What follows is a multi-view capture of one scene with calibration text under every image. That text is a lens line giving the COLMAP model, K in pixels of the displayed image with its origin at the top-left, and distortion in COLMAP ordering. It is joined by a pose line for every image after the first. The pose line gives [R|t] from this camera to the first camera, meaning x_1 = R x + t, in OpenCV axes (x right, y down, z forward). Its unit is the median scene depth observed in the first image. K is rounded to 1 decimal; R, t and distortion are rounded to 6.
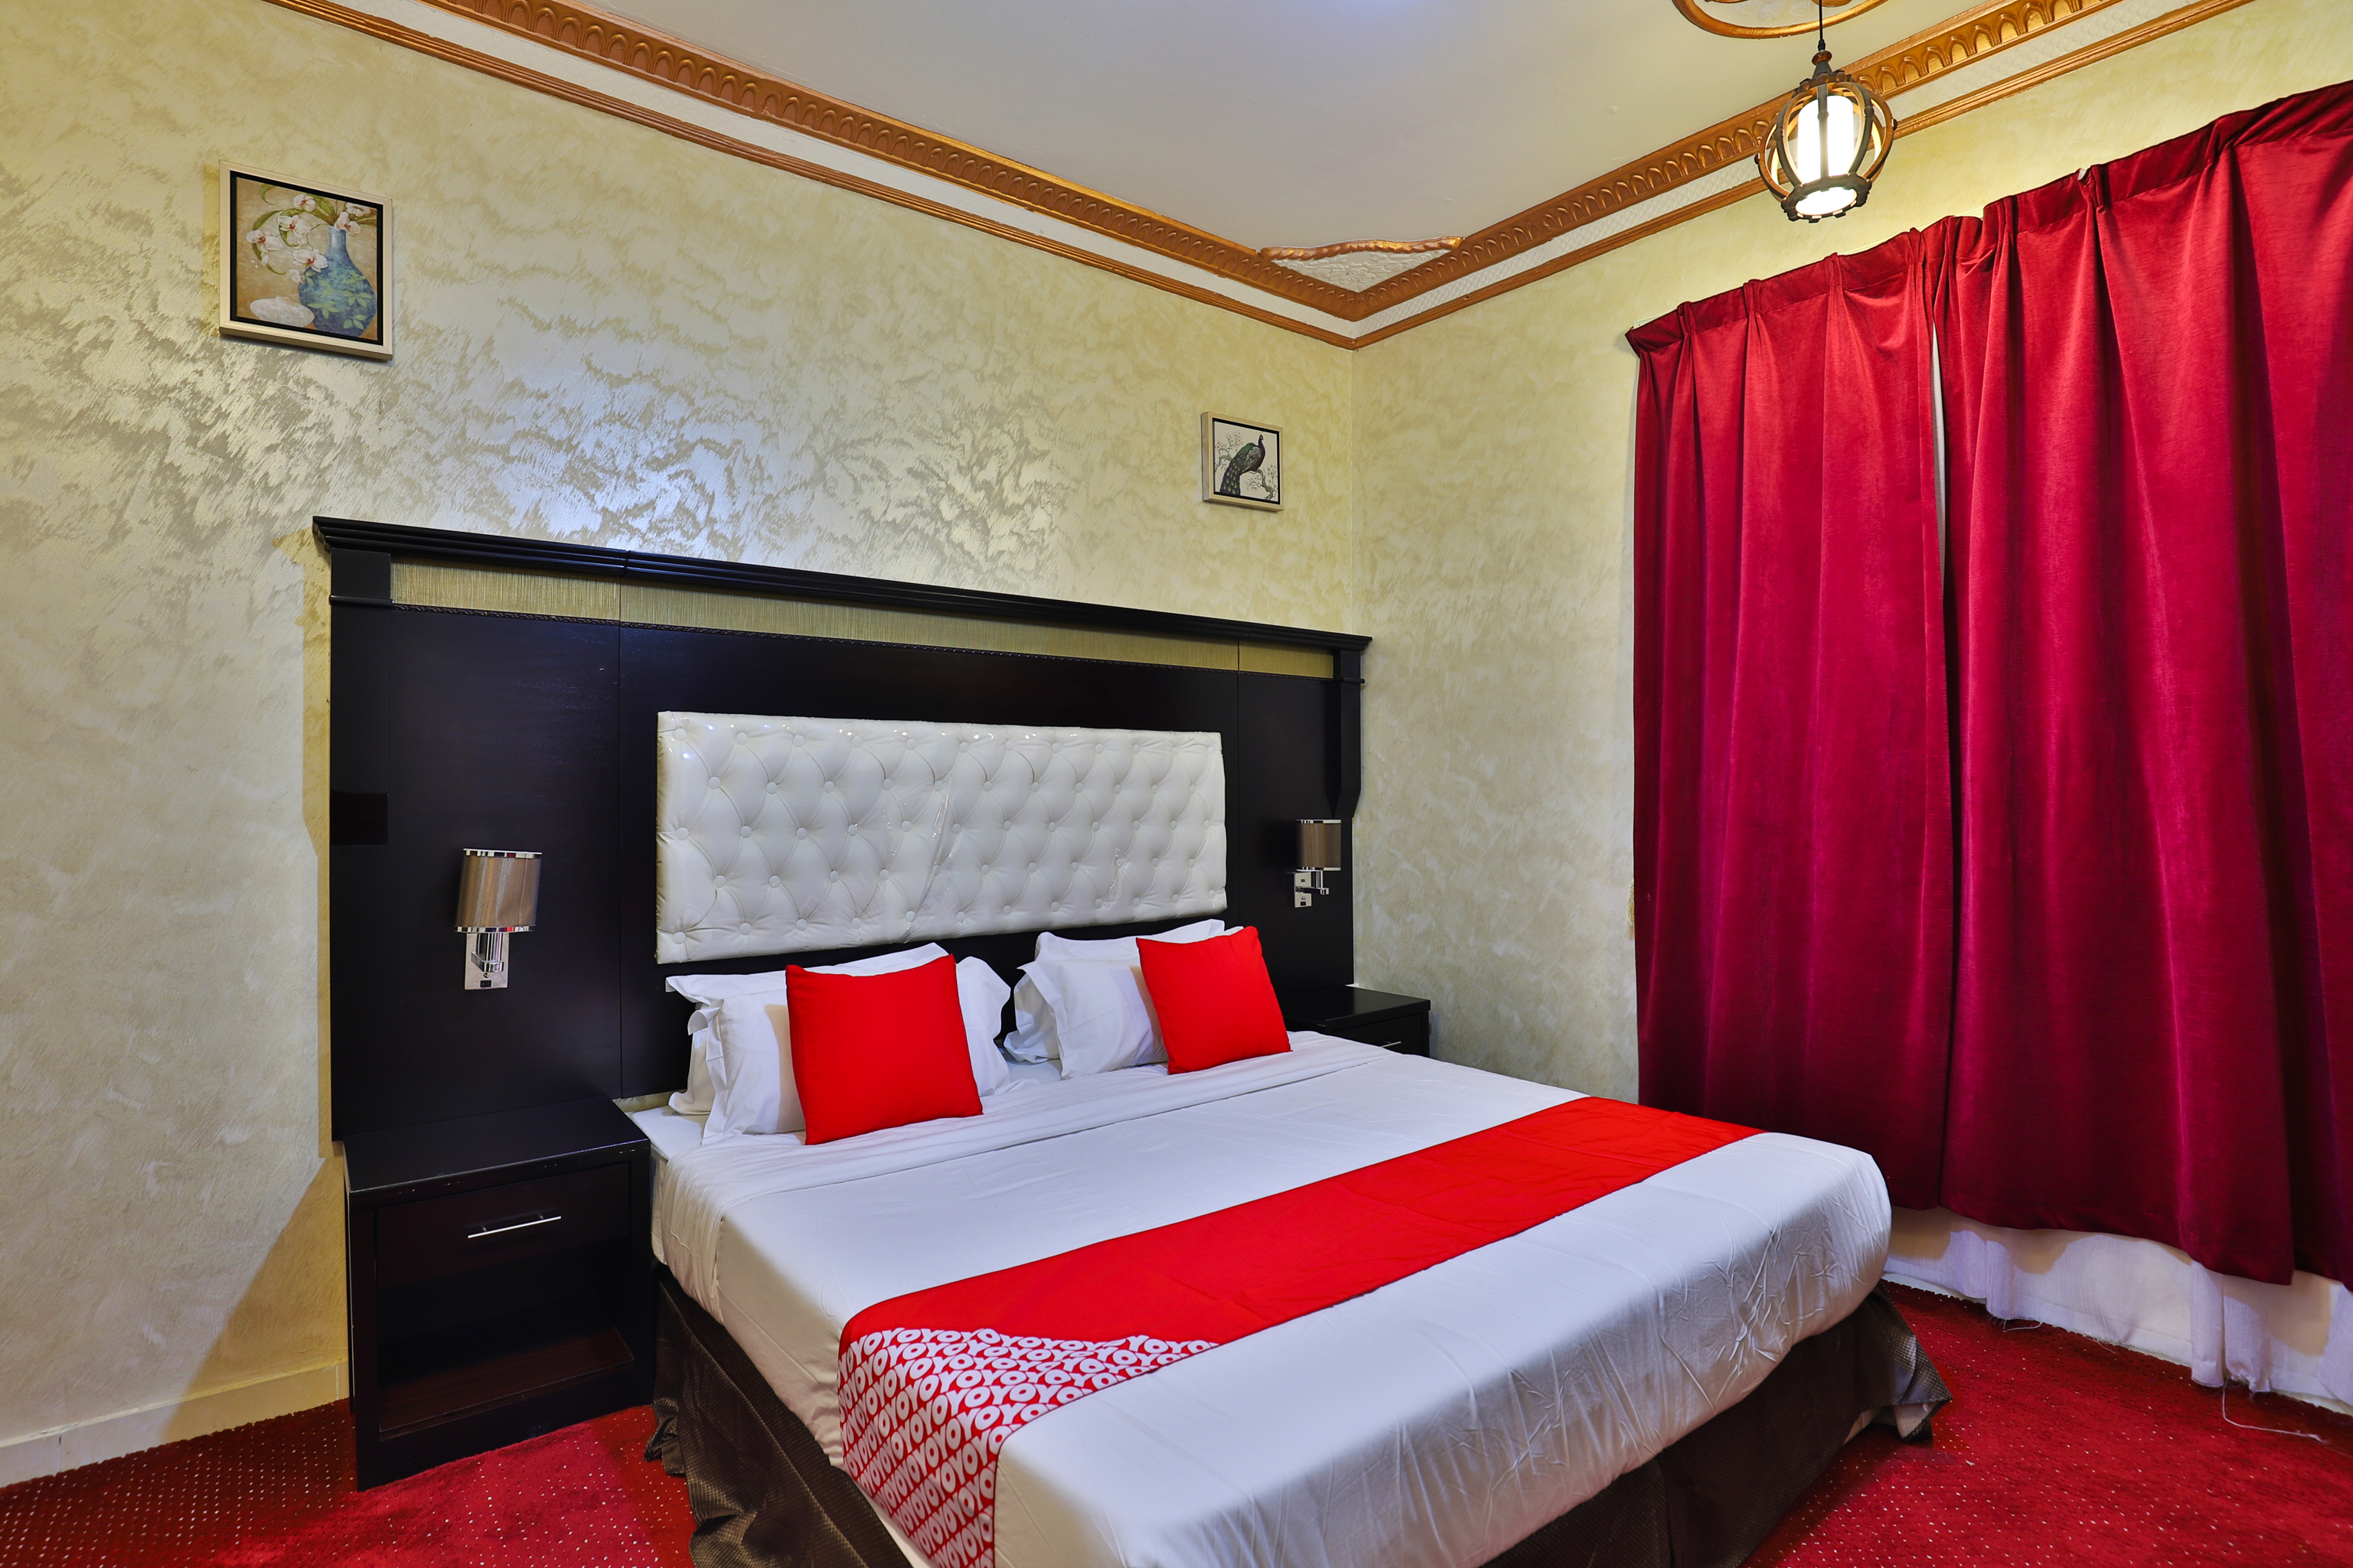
lens RADIAL K [[1140.4, 0, 1167.6], [0, 1140.4, 792.1], [0, 0, 1]] dist [-0.025089, 0.000537]
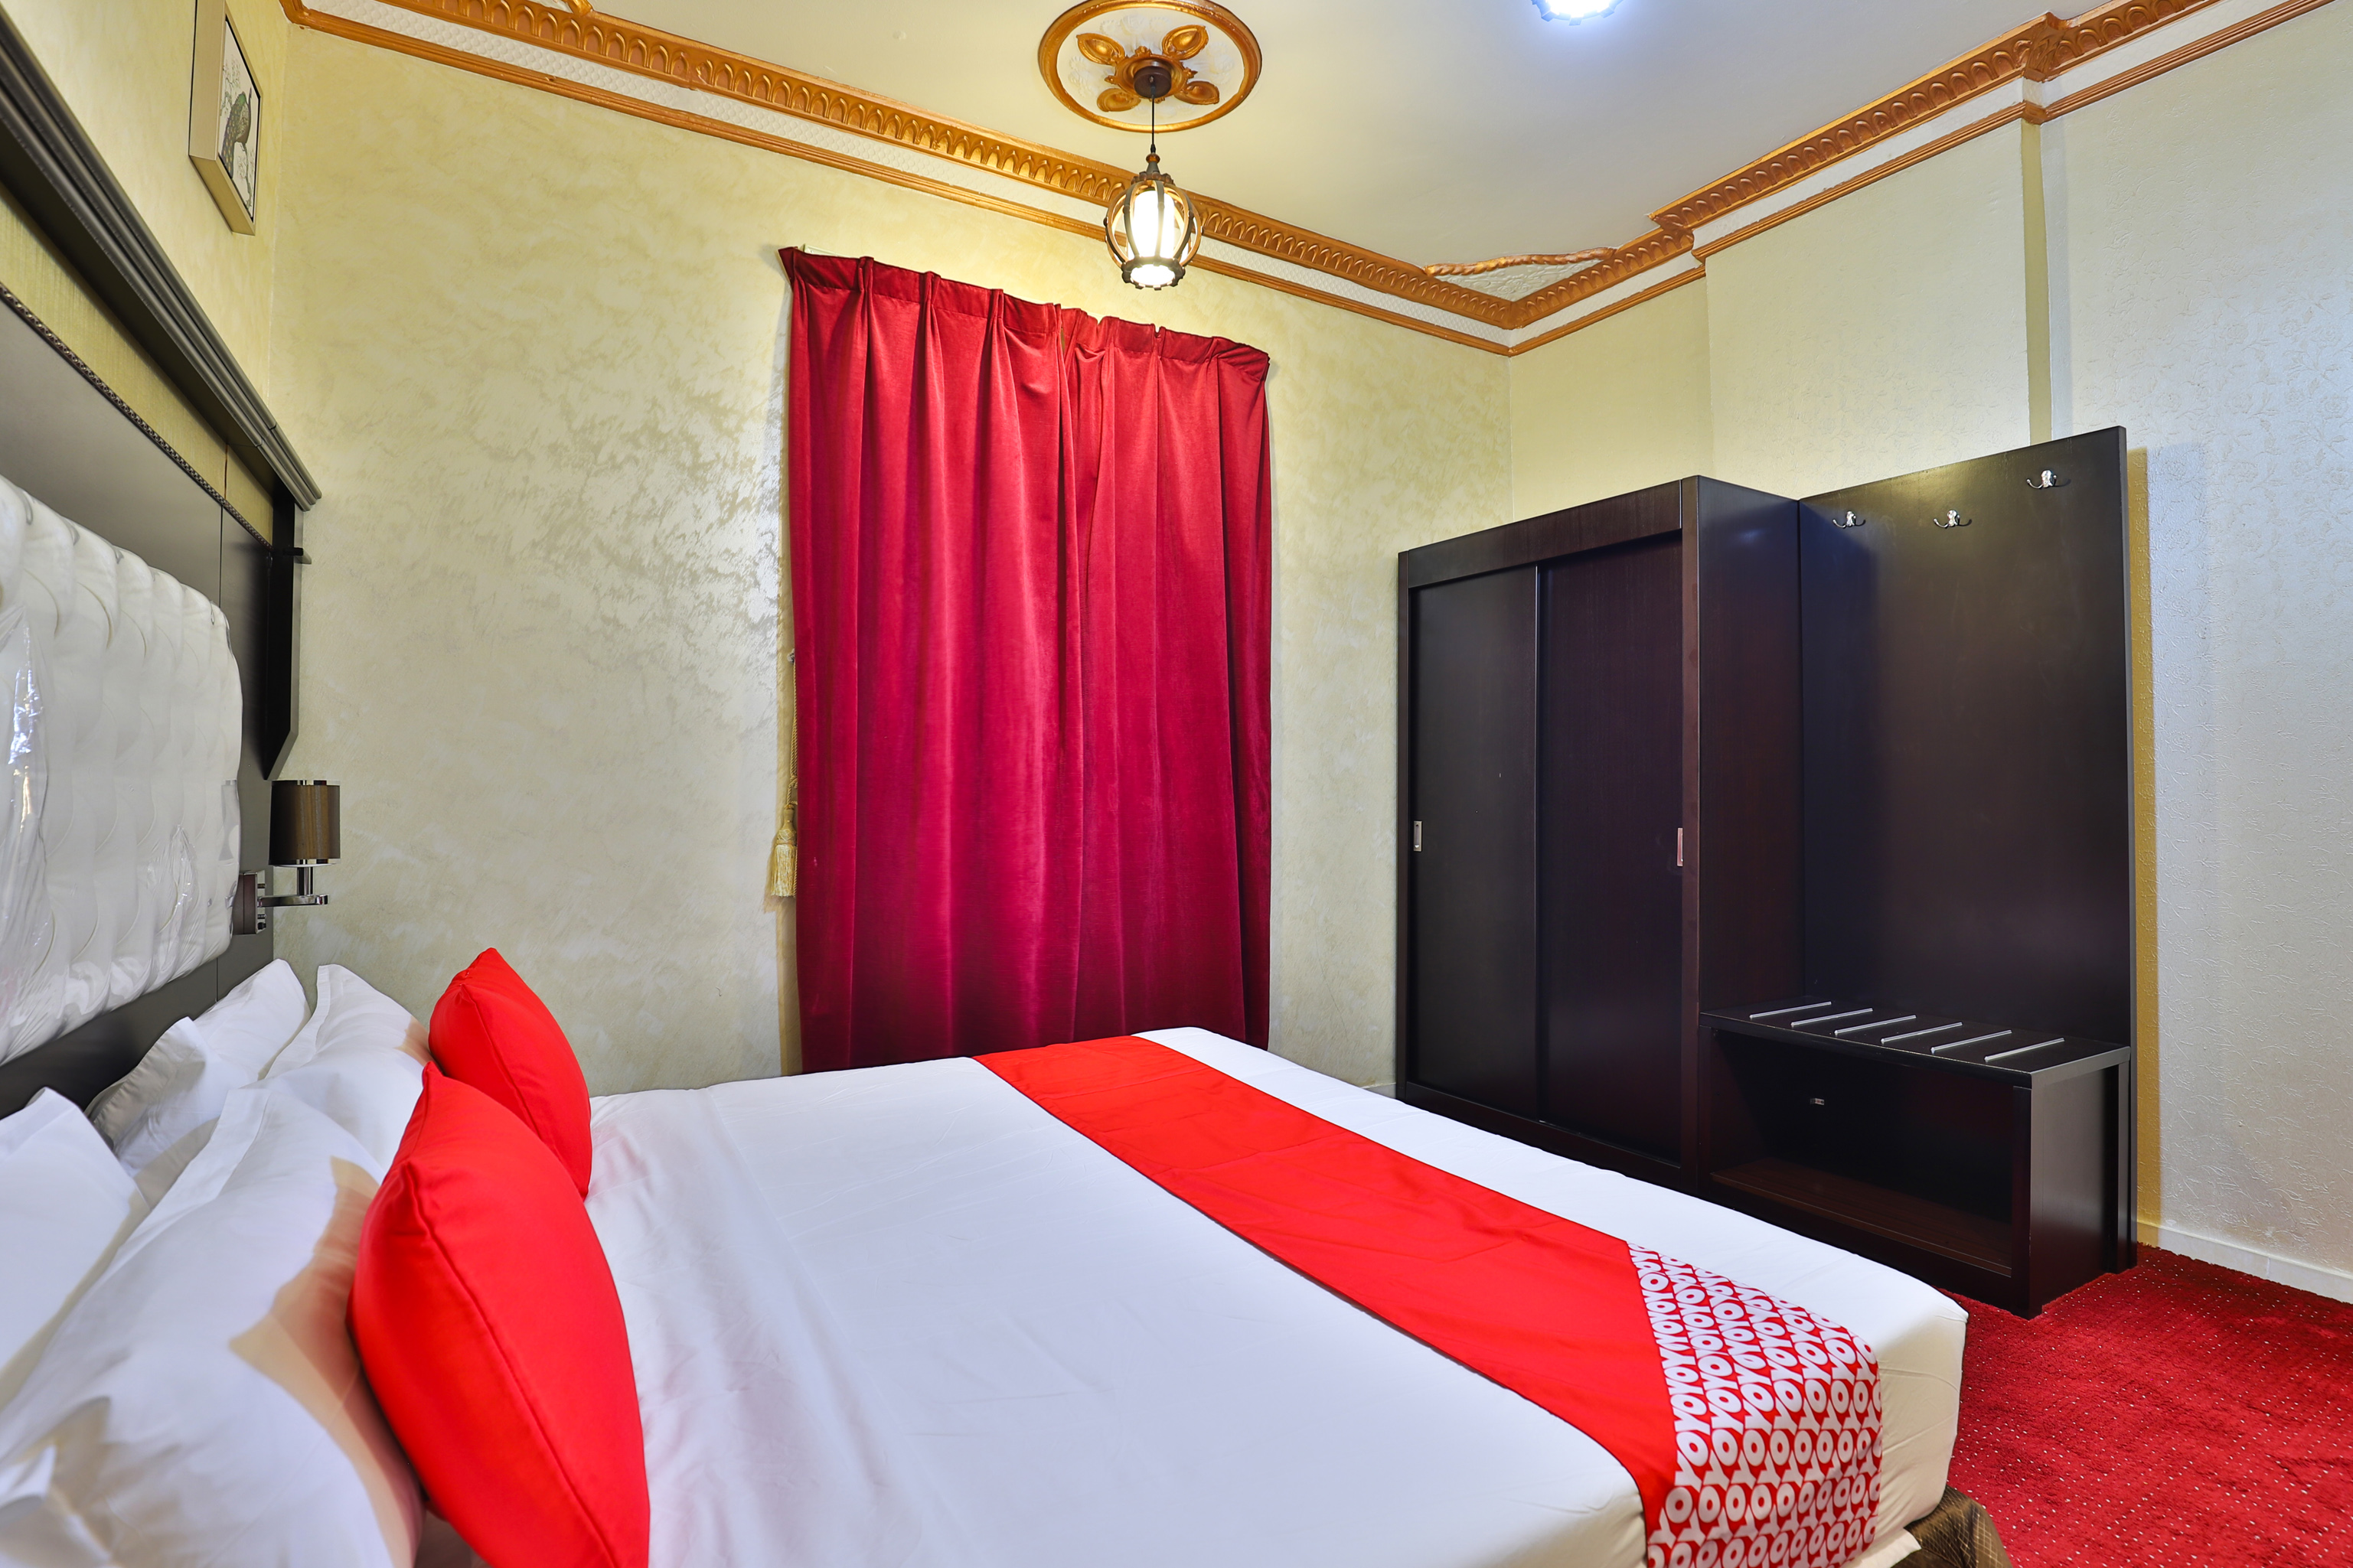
lens RADIAL K [[1140.4, 0, 1178.9], [0, 1140.4, 786.5], [0, 0, 1]] dist [-0.025089, 0.000537]
pose [[0.140292, 0.009251, 0.990067, -0.424906], [-0.002857, 0.999956, -0.008938, 0.034729], [-0.990106, -0.001575, 0.140312, 0.516745]]
